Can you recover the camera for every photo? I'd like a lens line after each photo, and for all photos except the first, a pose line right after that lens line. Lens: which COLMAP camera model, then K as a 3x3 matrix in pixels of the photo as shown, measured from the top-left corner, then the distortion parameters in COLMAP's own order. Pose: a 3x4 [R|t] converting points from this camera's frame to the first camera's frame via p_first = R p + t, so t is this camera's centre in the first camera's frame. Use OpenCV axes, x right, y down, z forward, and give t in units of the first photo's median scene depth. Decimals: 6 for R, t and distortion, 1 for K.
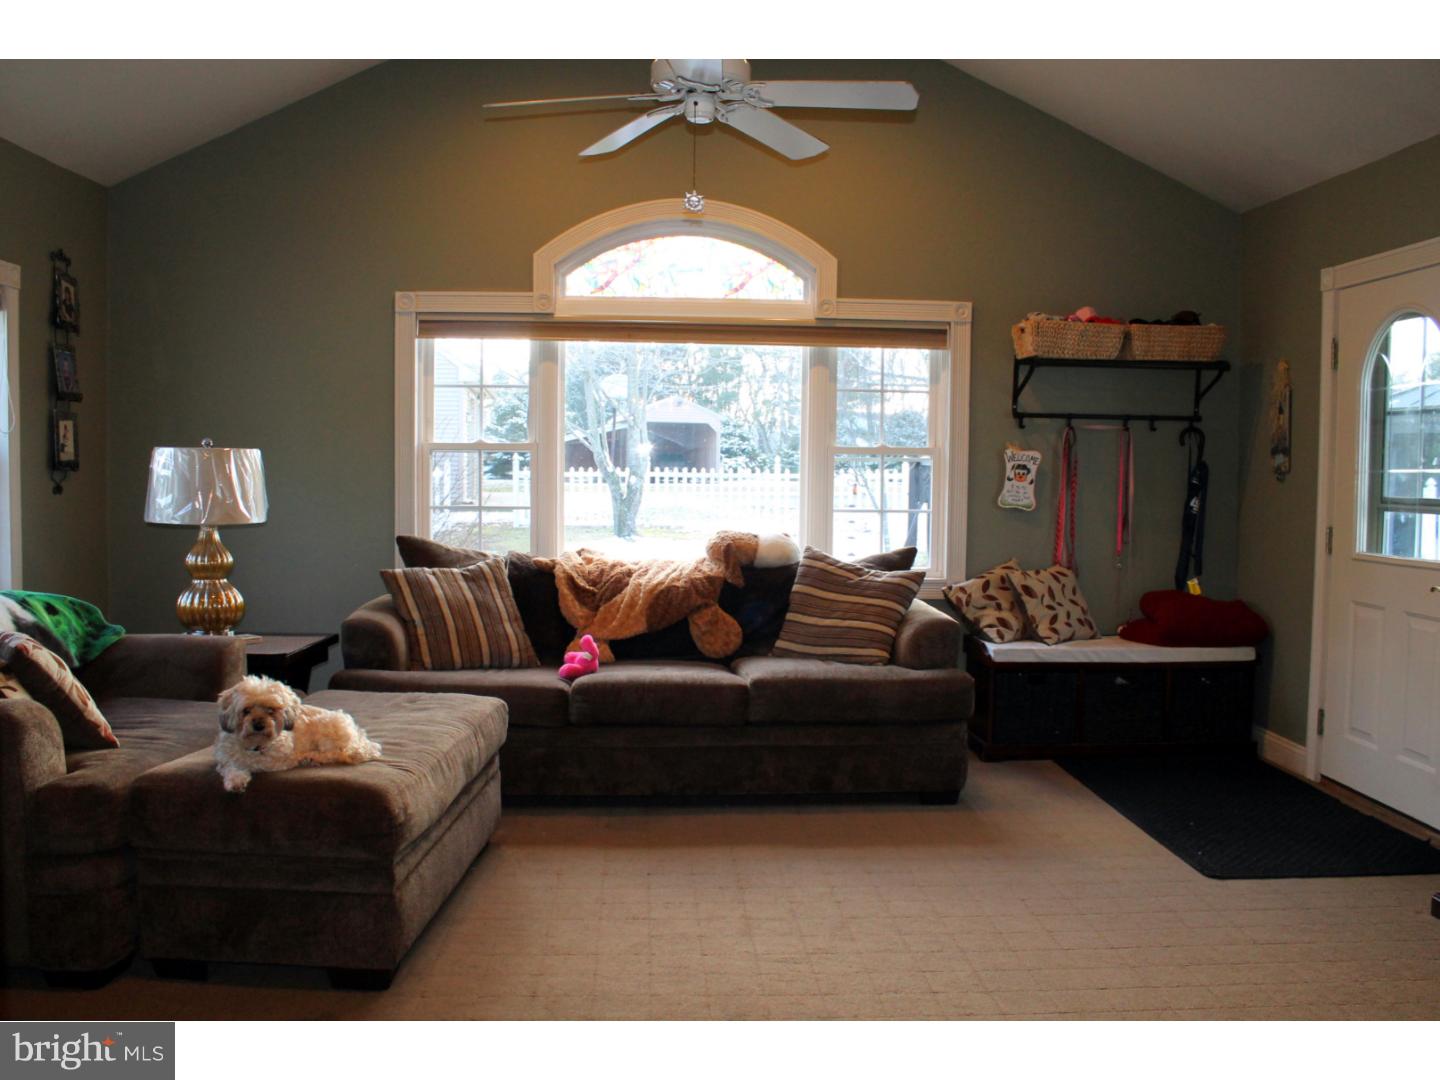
lens RADIAL K [[1236.9, 0, 720.0], [0, 1236.9, 540.0], [0, 0, 1]] dist [-0.164281, 0.146098]
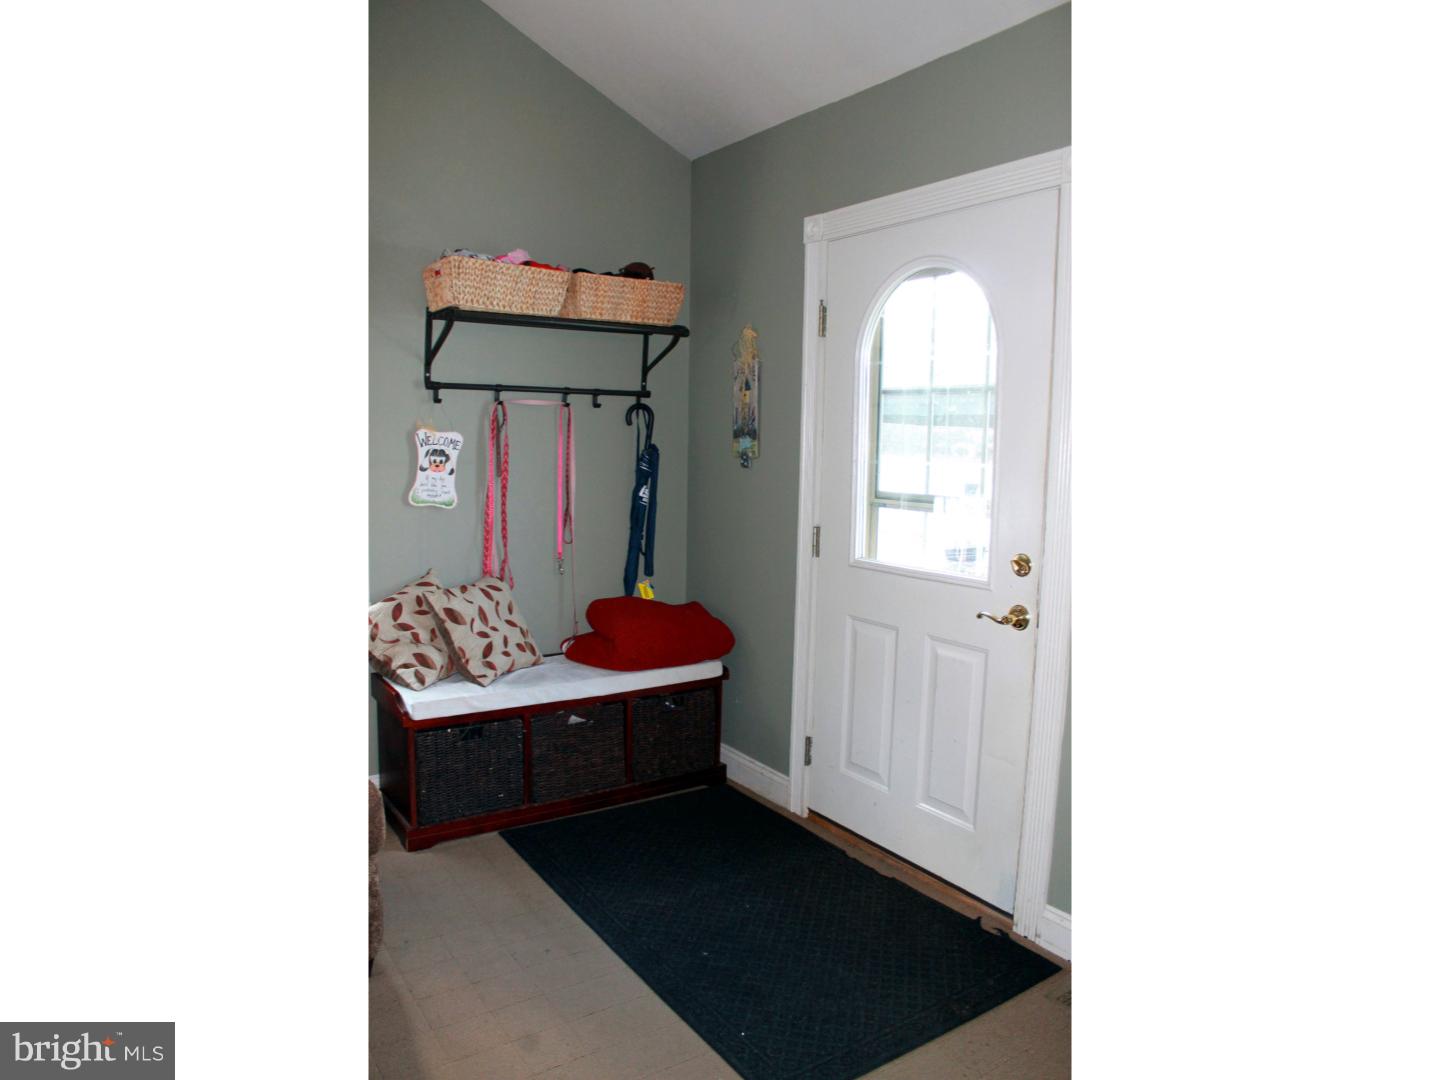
lens RADIAL K [[938.6, 0, 696.8], [0, 938.6, 538.5], [0, 0, 1]] dist [-0.117397, -0.000098]
pose [[0.864737, -0.048264, 0.499900, 0.093457], [0.019862, 0.997879, 0.061986, -0.039548], [-0.501832, -0.043672, 0.863862, 0.417168]]
